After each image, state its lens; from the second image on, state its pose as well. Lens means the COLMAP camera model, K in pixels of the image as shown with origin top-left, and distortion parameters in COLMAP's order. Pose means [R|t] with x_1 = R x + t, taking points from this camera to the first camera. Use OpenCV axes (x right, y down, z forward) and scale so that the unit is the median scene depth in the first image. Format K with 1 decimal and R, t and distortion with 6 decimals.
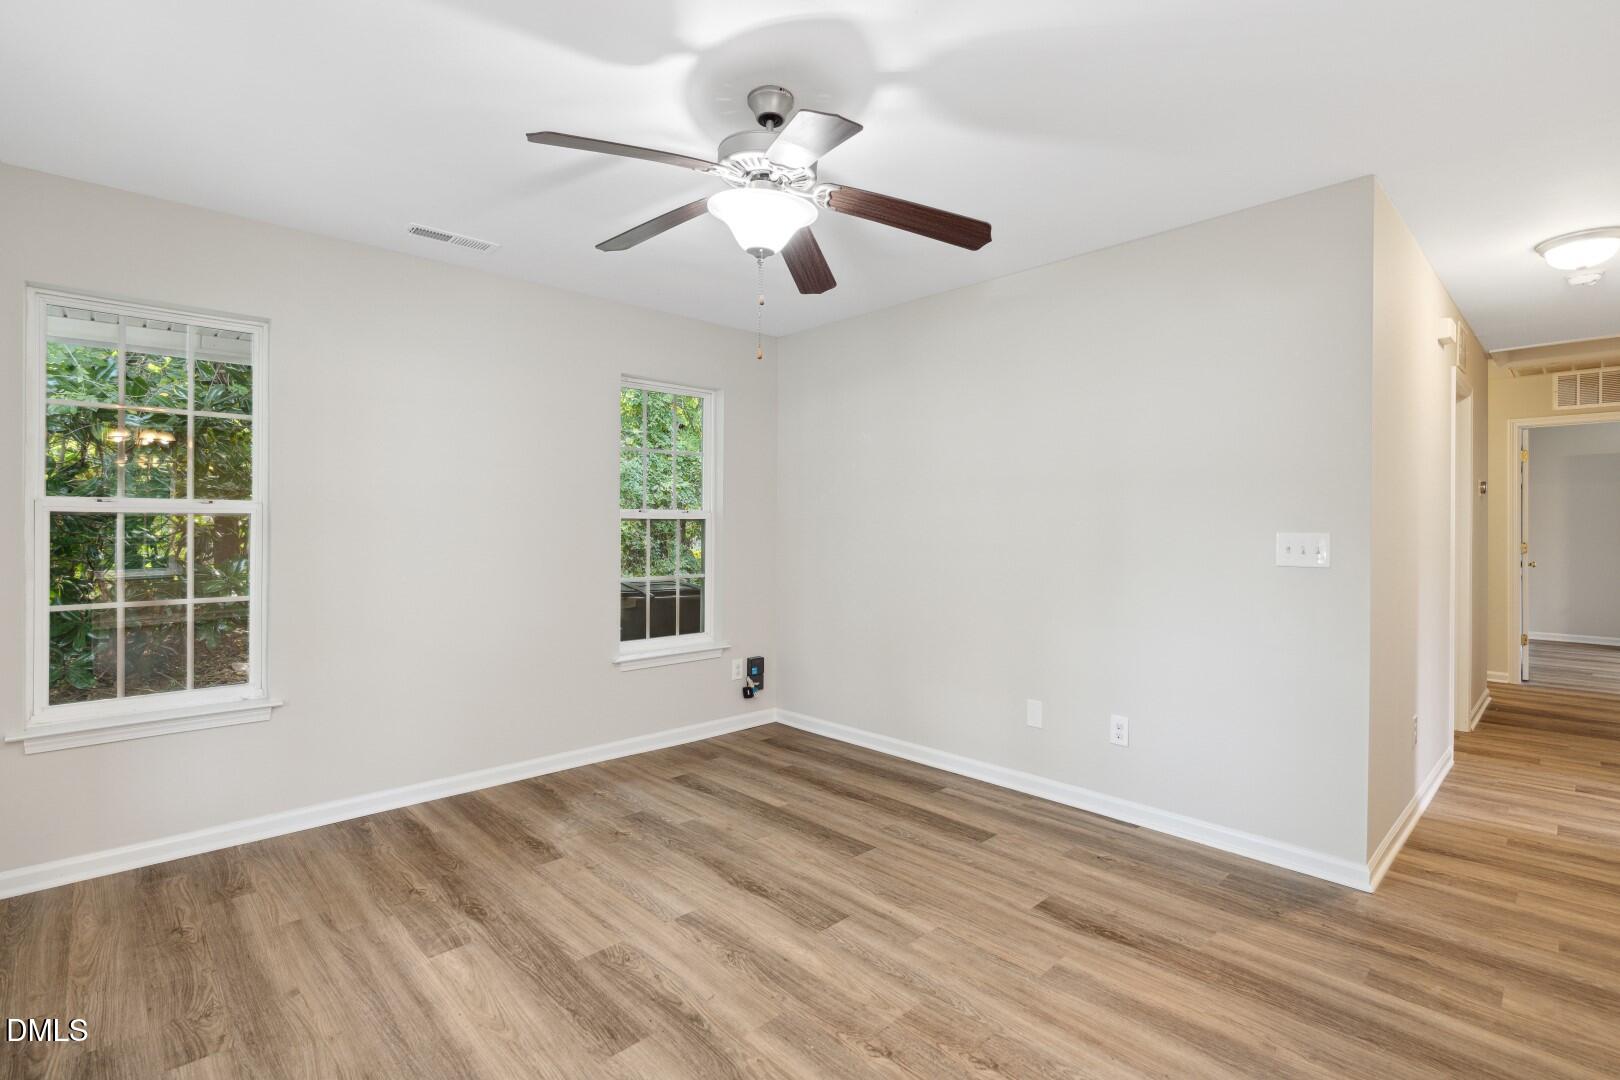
lens RADIAL K [[749.3, 0, 815.6], [0, 749.3, 527.0], [0, 0, 1]] dist [-0.001125, 0.000557]
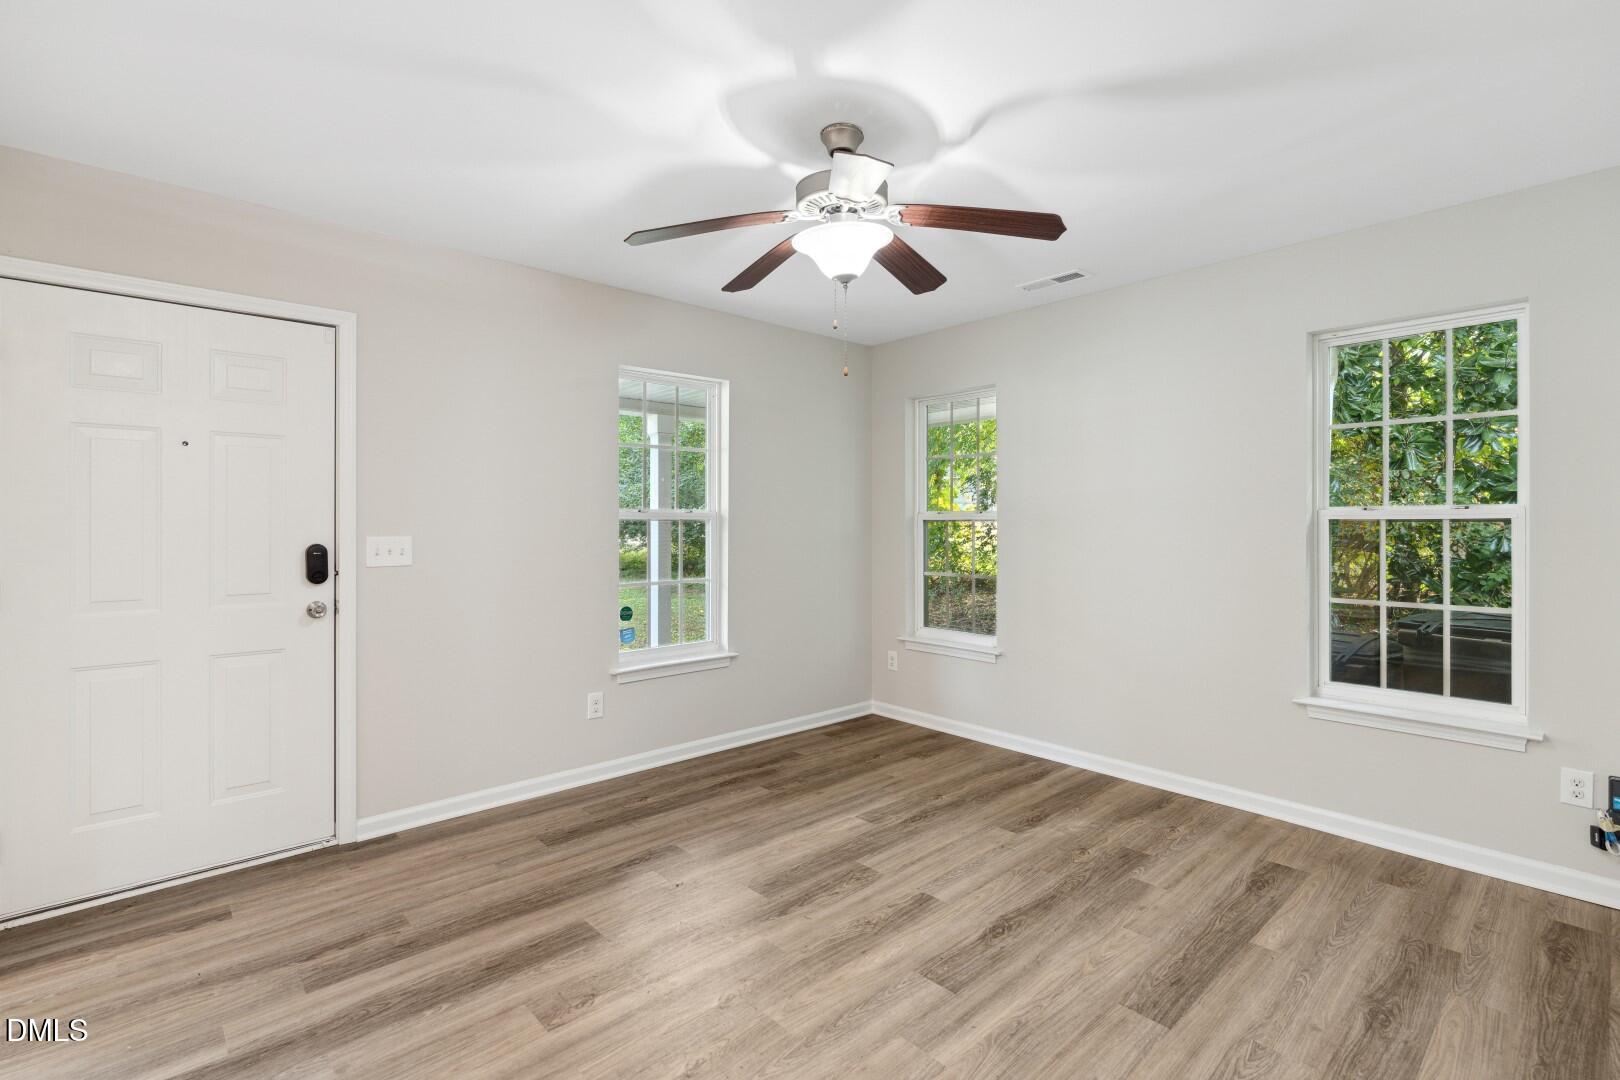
lens RADIAL K [[749.3, 0, 815.6], [0, 749.3, 527.0], [0, 0, 1]] dist [-0.001125, 0.000557]
pose [[-0.024269, 0.000740, -0.999705, 0.800424], [-0.000720, 0.999999, 0.000758, -0.004447], [0.999705, 0.000738, -0.024268, 0.777154]]
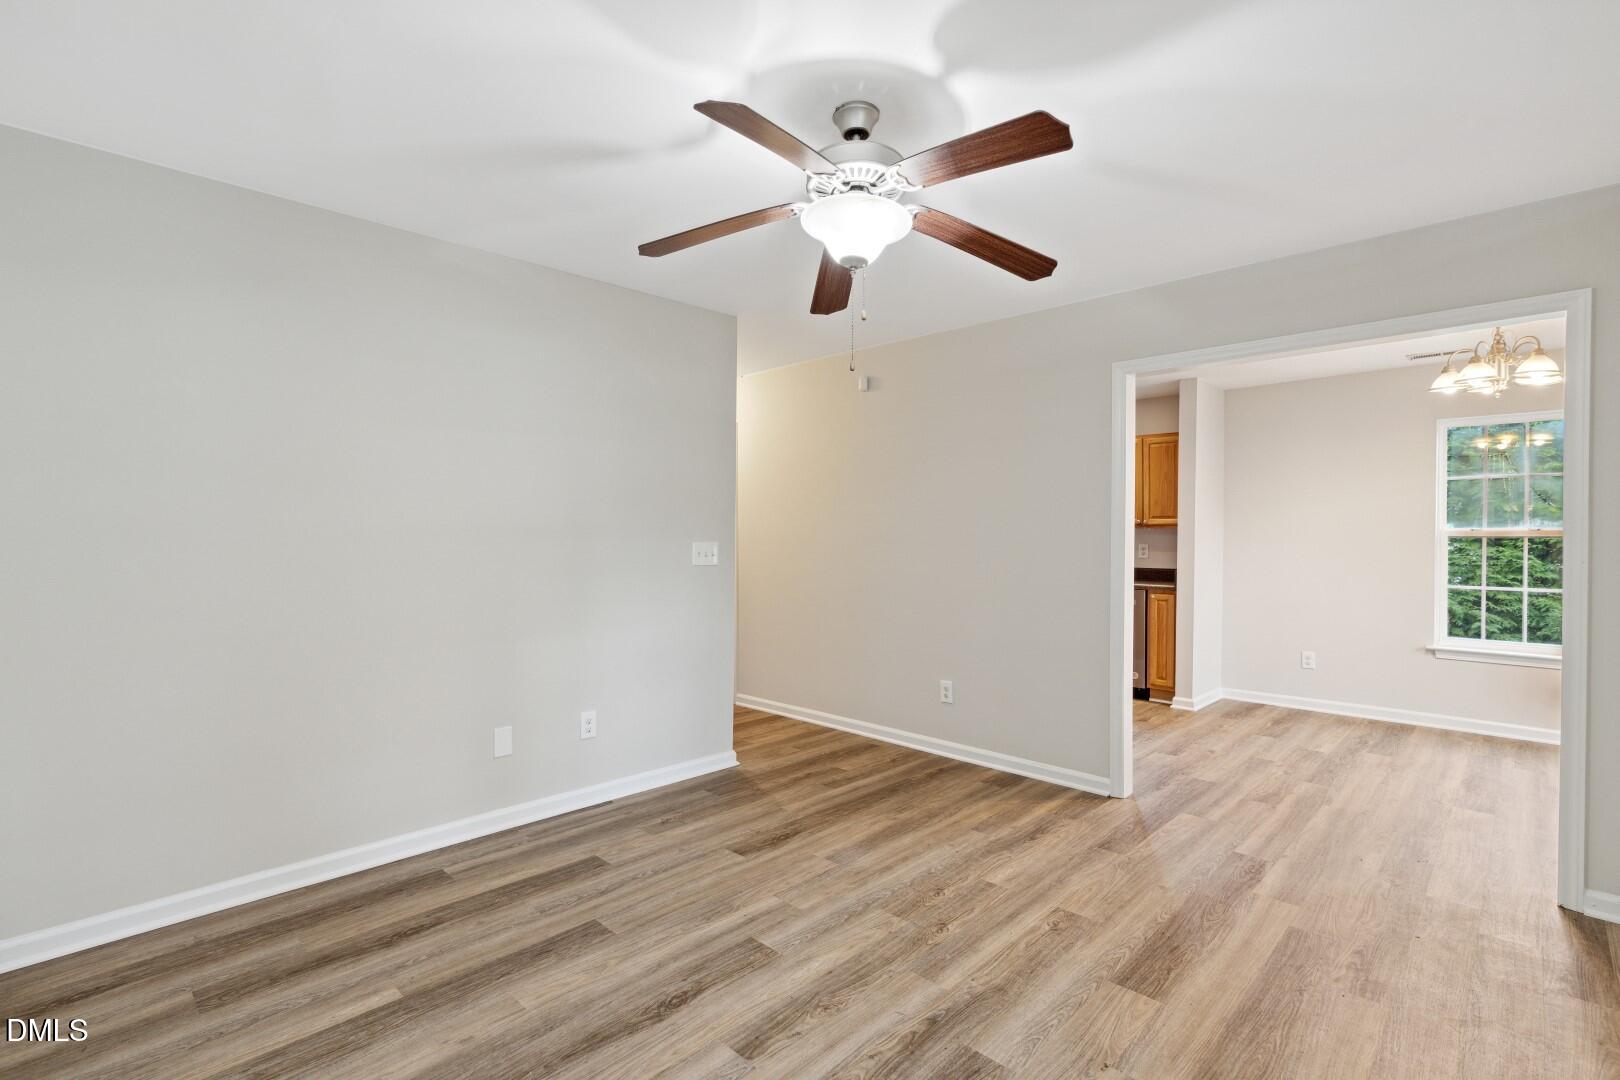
lens RADIAL K [[752.3, 0, 812.3], [0, 752.3, 546.2], [0, 0, 1]] dist [0.000253, 0.000275]
pose [[-0.036487, -0.013295, 0.999246, -0.842516], [-0.003110, 0.999908, 0.013191, -0.005292], [-0.999329, -0.002626, -0.036525, 0.861263]]
